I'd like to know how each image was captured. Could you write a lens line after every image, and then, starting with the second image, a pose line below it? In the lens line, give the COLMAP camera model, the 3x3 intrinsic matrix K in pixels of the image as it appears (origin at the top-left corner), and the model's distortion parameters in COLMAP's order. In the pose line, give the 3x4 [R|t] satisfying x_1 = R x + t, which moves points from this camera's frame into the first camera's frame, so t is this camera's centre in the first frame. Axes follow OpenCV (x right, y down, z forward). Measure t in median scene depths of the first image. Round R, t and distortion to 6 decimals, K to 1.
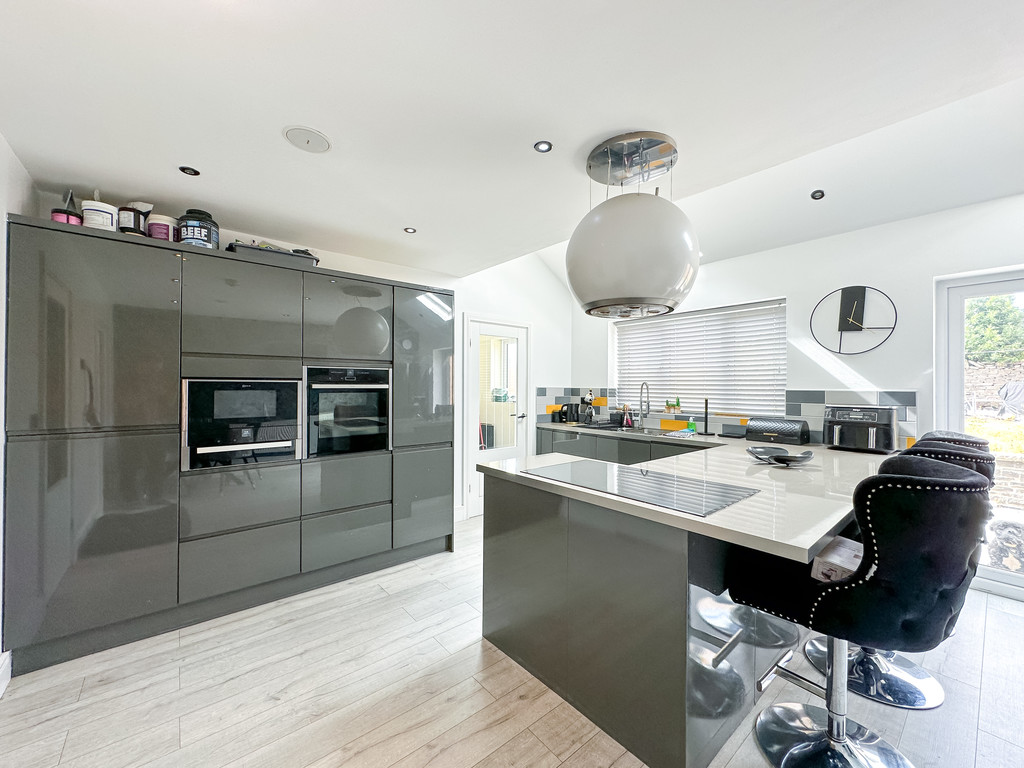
lens RADIAL K [[411.4, 0, 512.0], [0, 411.4, 384.0], [0, 0, 1]] dist [-0.002342, -0.000294]
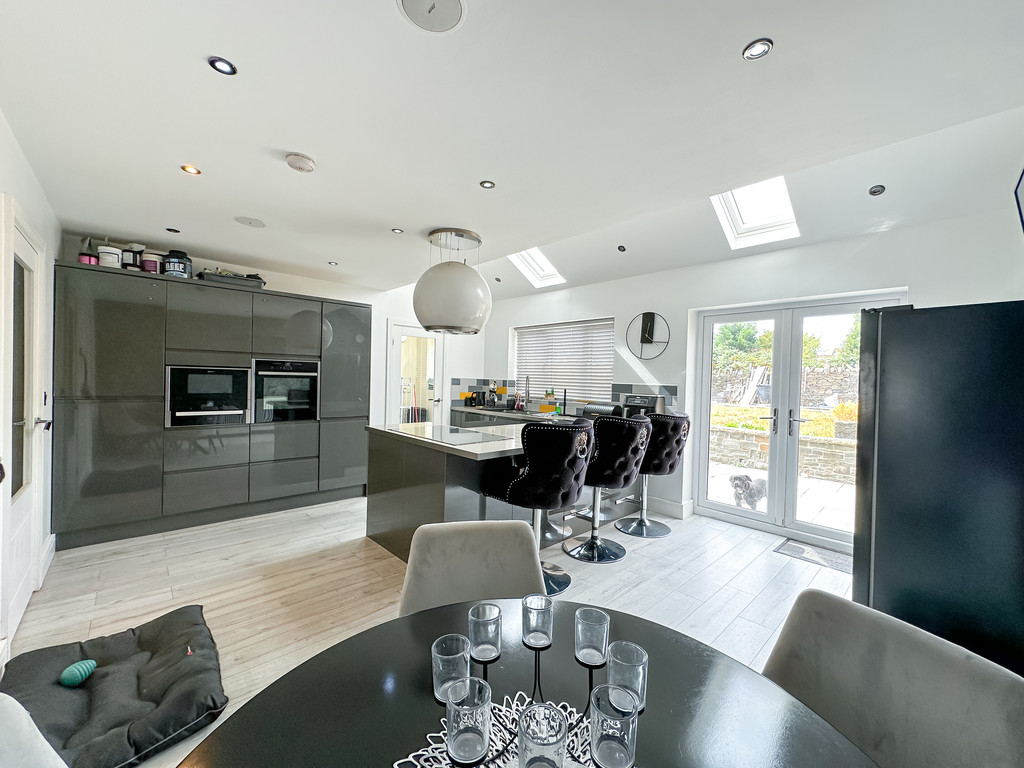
lens RADIAL K [[410.2, 0, 512.0], [0, 410.2, 384.0], [0, 0, 1]] dist [-0.001625, -0.000162]
pose [[0.998312, 0.021677, 0.053875, 0.300923], [-0.022736, 0.999559, 0.019120, -0.003041], [-0.053437, -0.020312, 0.998365, -0.446504]]
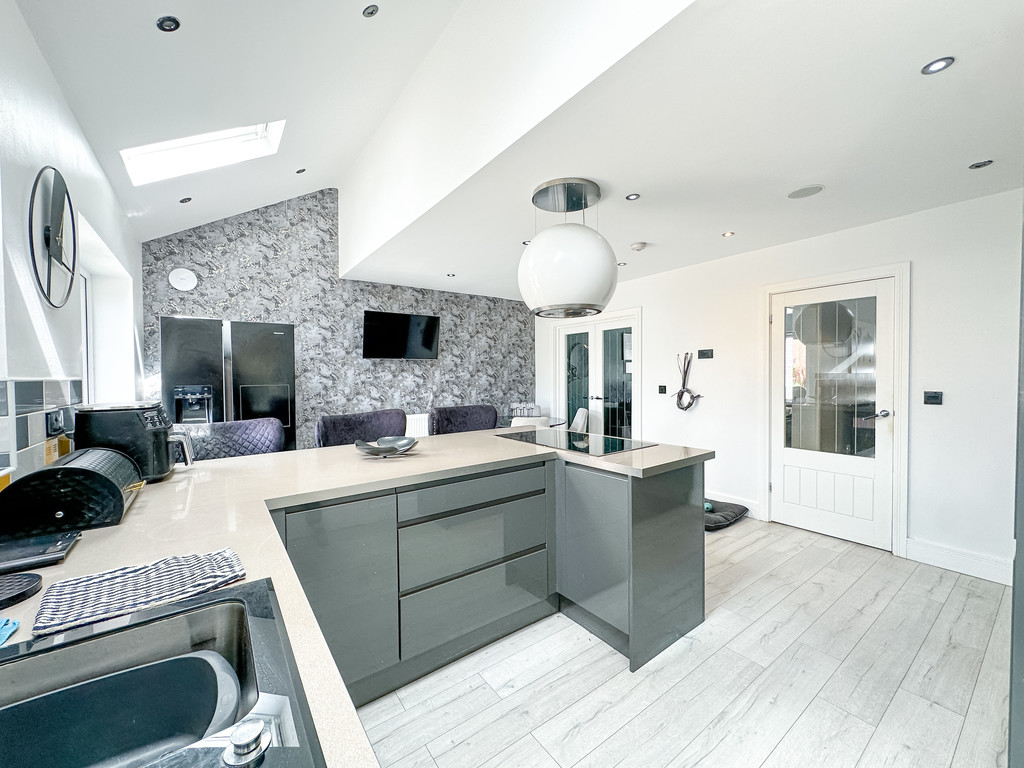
lens RADIAL K [[410.2, 0, 512.0], [0, 410.2, 384.0], [0, 0, 1]] dist [-0.001625, -0.000162]
pose [[-0.997901, 0.004436, 0.064611, 0.258159], [0.005729, 0.999787, 0.019830, 0.011025], [-0.064510, 0.020158, -0.997713, 1.576613]]
